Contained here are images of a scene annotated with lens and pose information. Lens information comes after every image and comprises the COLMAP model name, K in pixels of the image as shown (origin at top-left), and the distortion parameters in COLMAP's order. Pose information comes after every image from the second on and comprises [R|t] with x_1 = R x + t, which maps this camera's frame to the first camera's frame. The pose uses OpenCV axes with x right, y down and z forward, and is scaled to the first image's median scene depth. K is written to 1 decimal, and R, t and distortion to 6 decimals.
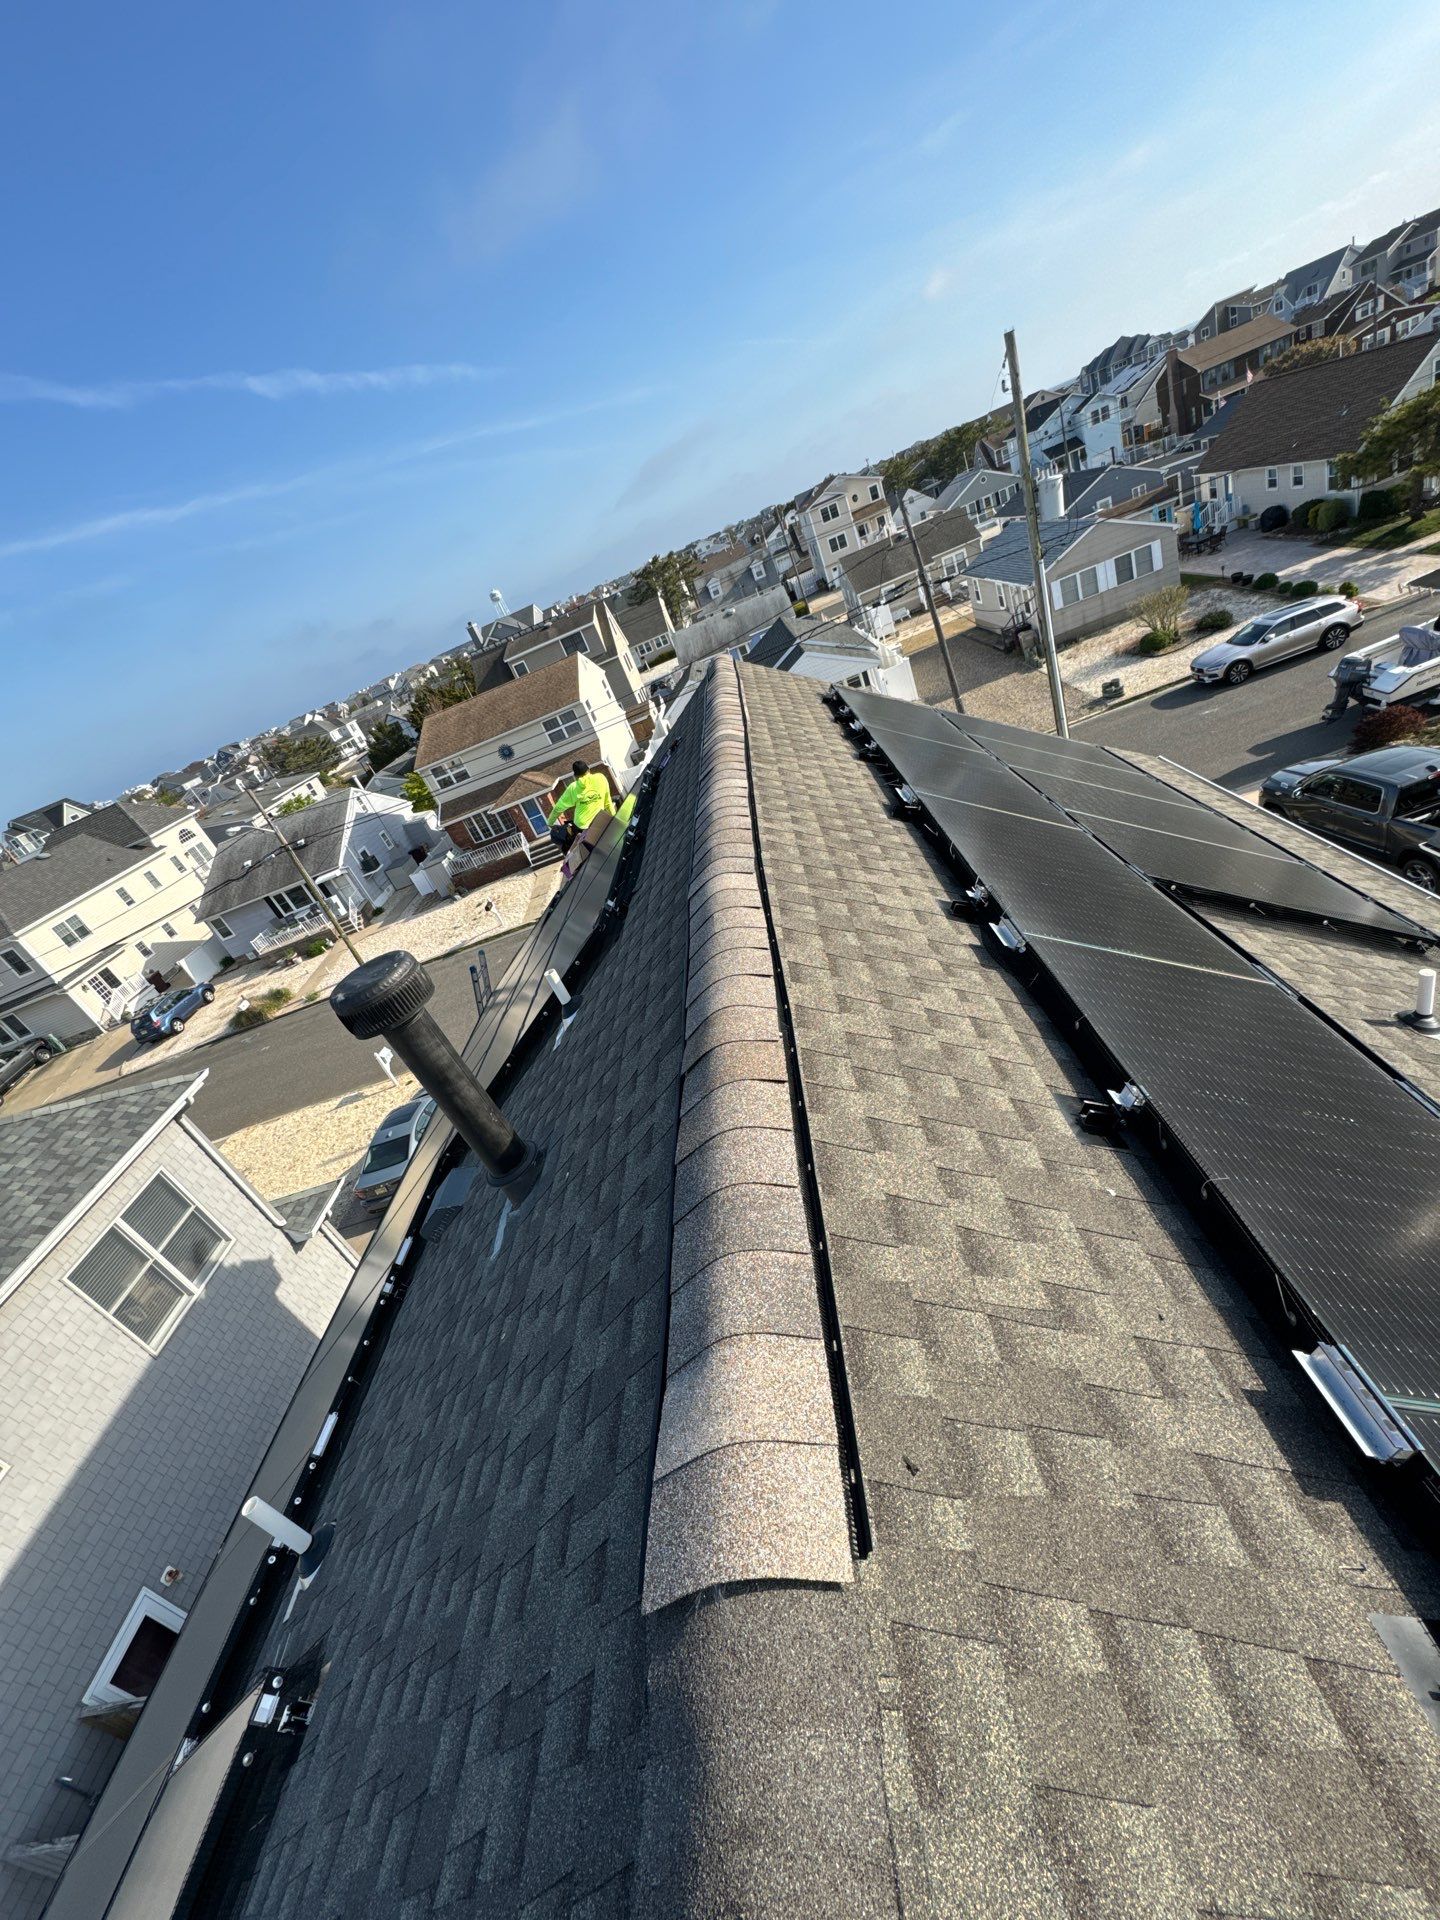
lens RADIAL K [[757.7, 0, 720.9], [0, 757.7, 962.9], [0, 0, 1]] dist [-0.002685, -0.000127]
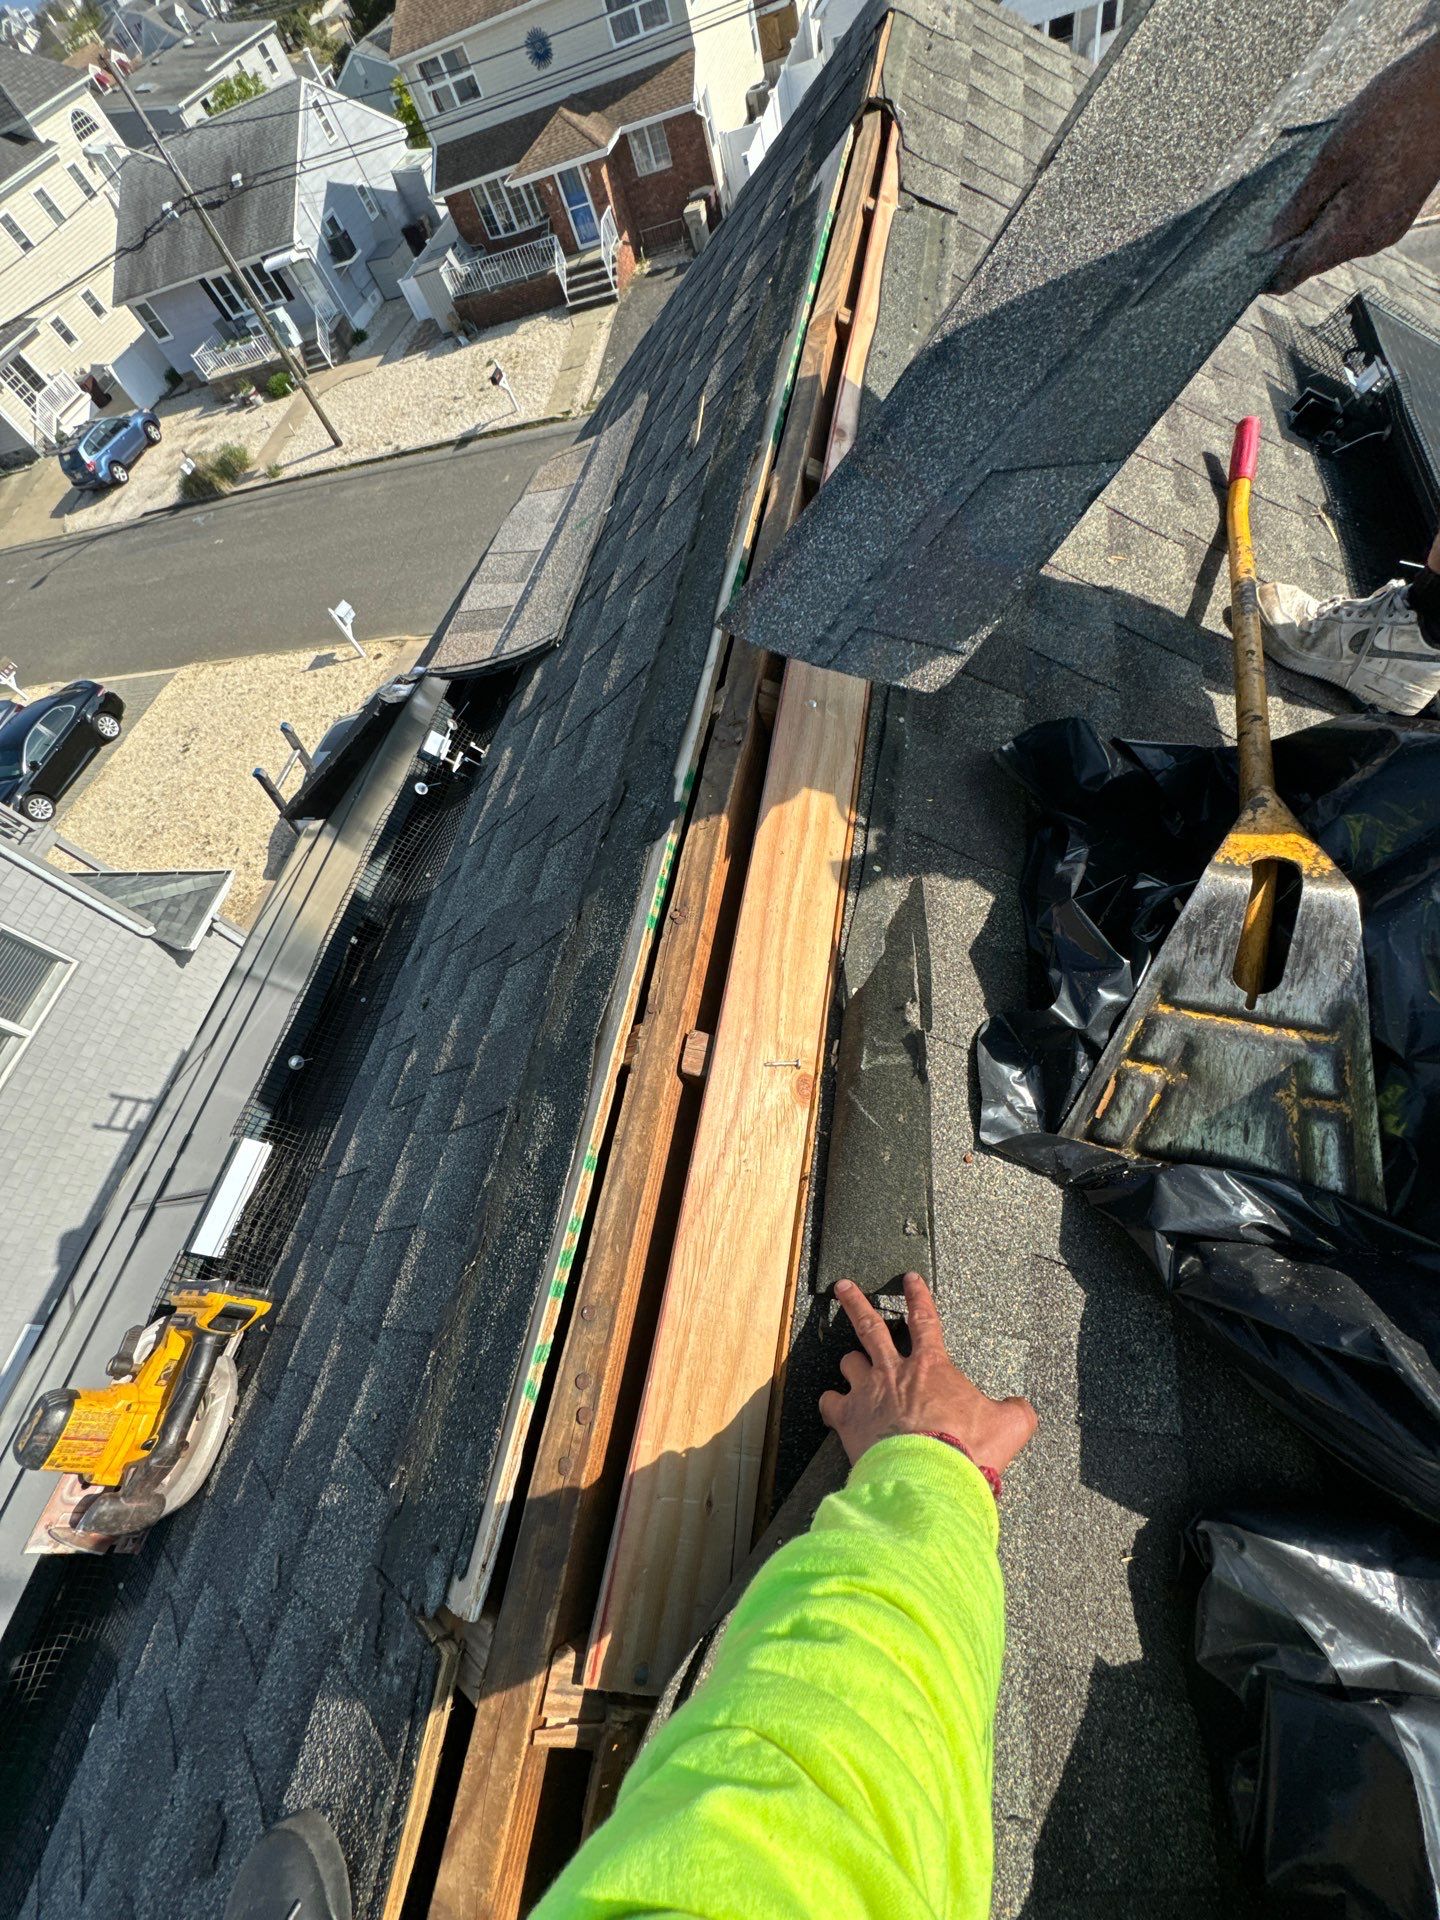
lens RADIAL K [[760.0, 0, 720.8], [0, 760.0, 961.7], [0, 0, 1]] dist [-0.003455, -0.000178]
pose [[0.978771, 0.204910, 0.004350, 0.000781], [-0.171791, 0.808631, 0.562675, -0.053817], [0.111780, -0.551477, 0.826667, 0.122897]]
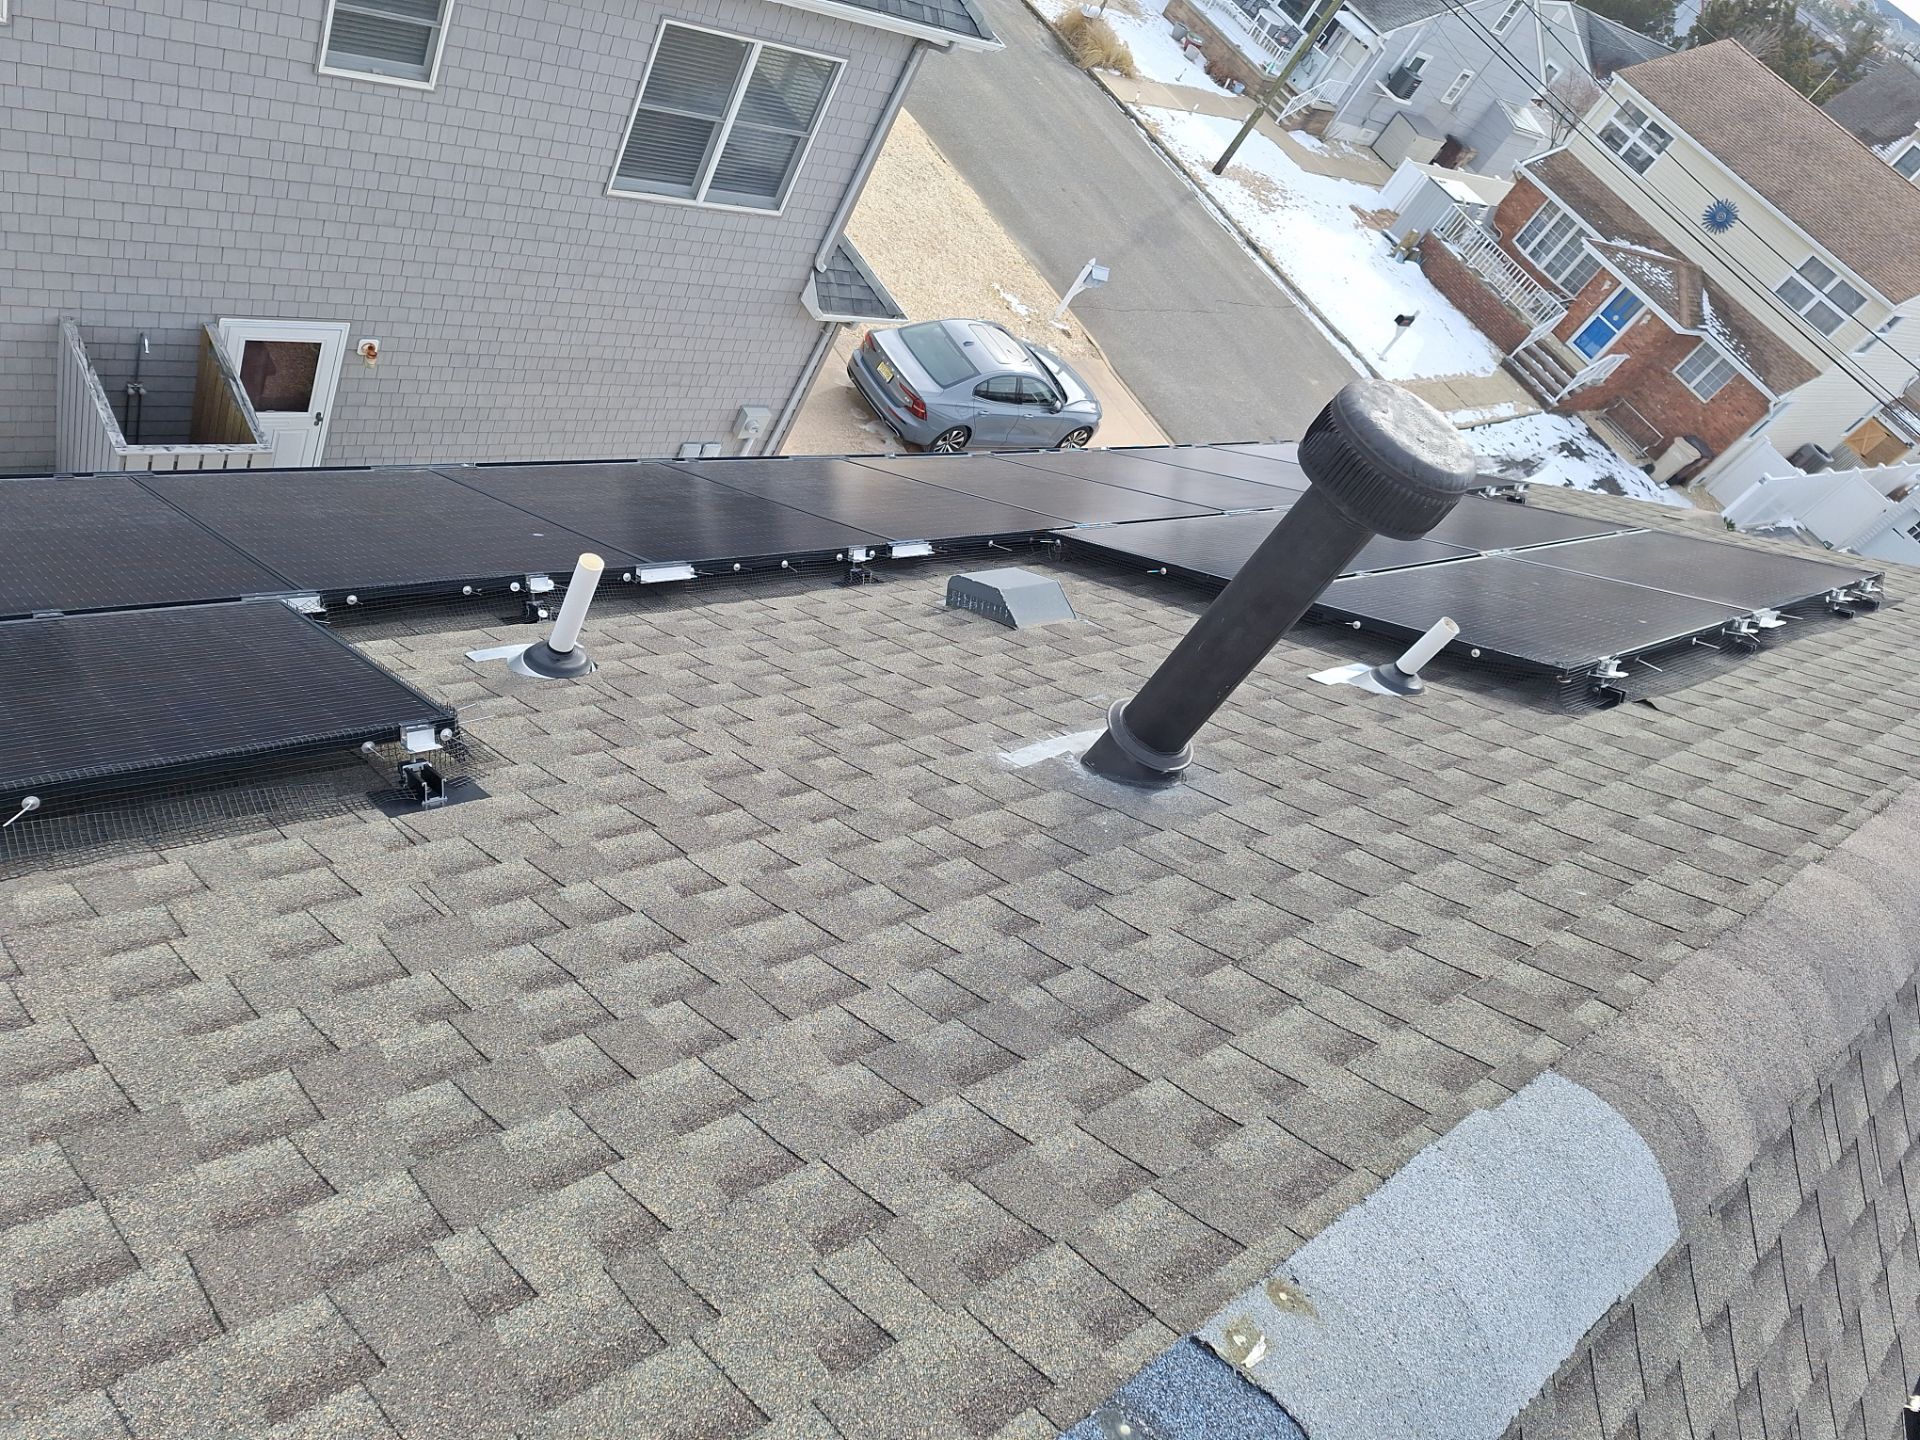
lens RADIAL K [[1320.6, 0, 955.0], [0, 1320.6, 697.2], [0, 0, 1]] dist [0.072826, -0.077496]
pose [[0.304221, 0.943011, -0.134832, -0.016037], [-0.891356, 0.331729, 0.308935, 0.005427], [0.336057, 0.026199, 0.941477, -0.002963]]
